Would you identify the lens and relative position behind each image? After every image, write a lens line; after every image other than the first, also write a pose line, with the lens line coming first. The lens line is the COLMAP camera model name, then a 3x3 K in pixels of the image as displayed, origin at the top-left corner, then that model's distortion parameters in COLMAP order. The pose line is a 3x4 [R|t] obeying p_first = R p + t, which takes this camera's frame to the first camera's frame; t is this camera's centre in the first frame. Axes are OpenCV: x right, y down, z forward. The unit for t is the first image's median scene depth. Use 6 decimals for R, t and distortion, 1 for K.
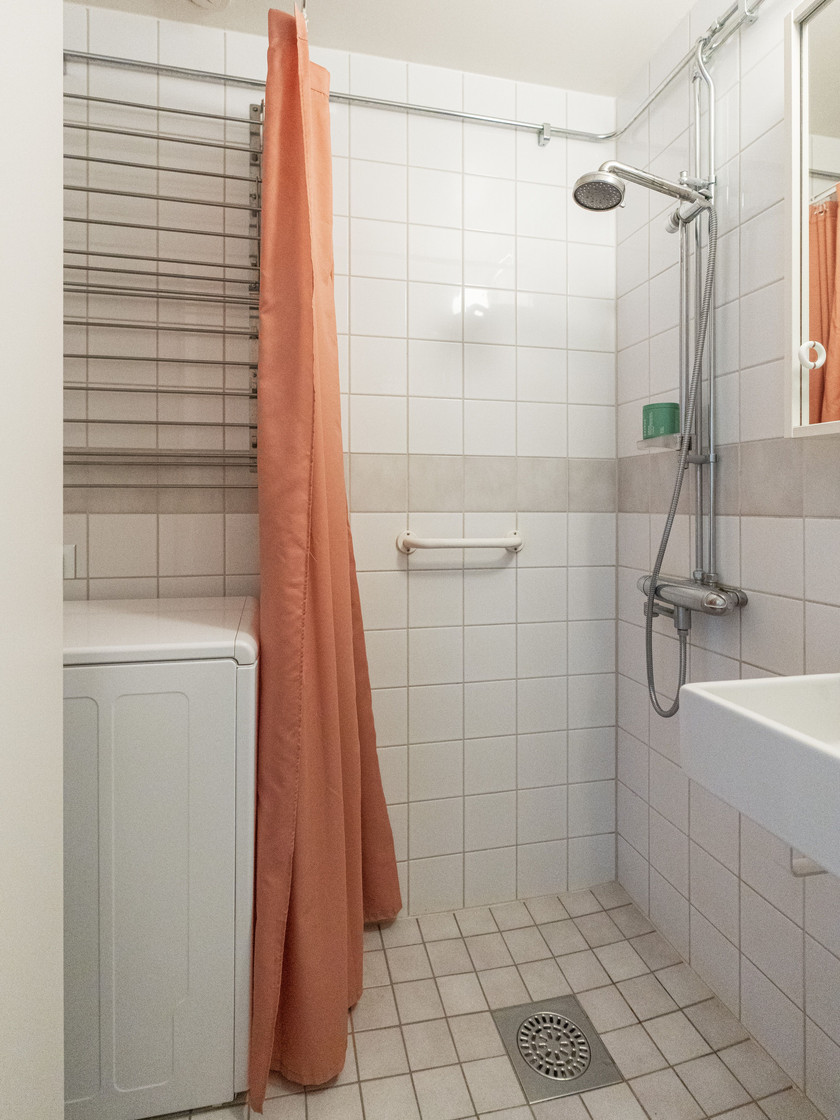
lens RADIAL K [[579.8, 0, 419.8], [0, 579.8, 504.2], [0, 0, 1]] dist [-0.003252, 0.001557]
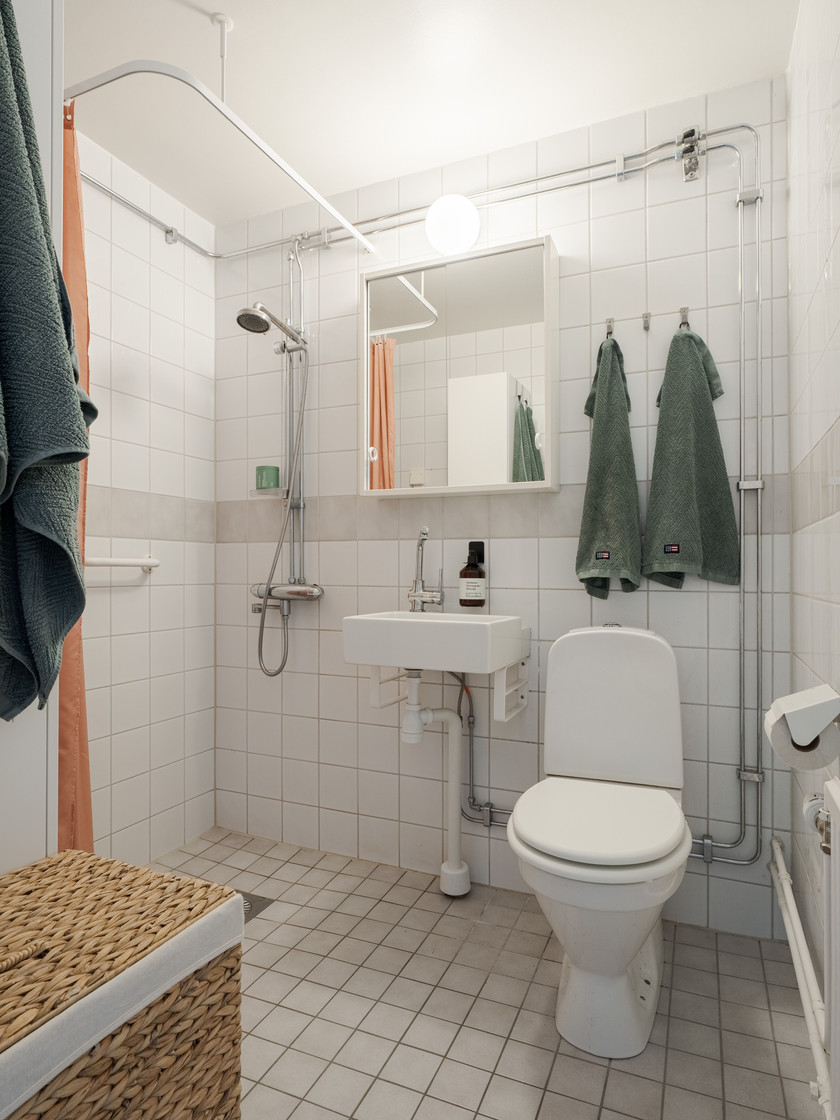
lens RADIAL K [[652.2, 0, 421.6], [0, 652.2, 564.6], [0, 0, 1]] dist [0.001621, 0.000162]
pose [[0.599422, 0.007173, 0.800401, -0.692829], [0.000541, 0.999956, -0.009367, 0.095085], [-0.800433, 0.006047, 0.599392, -0.314158]]
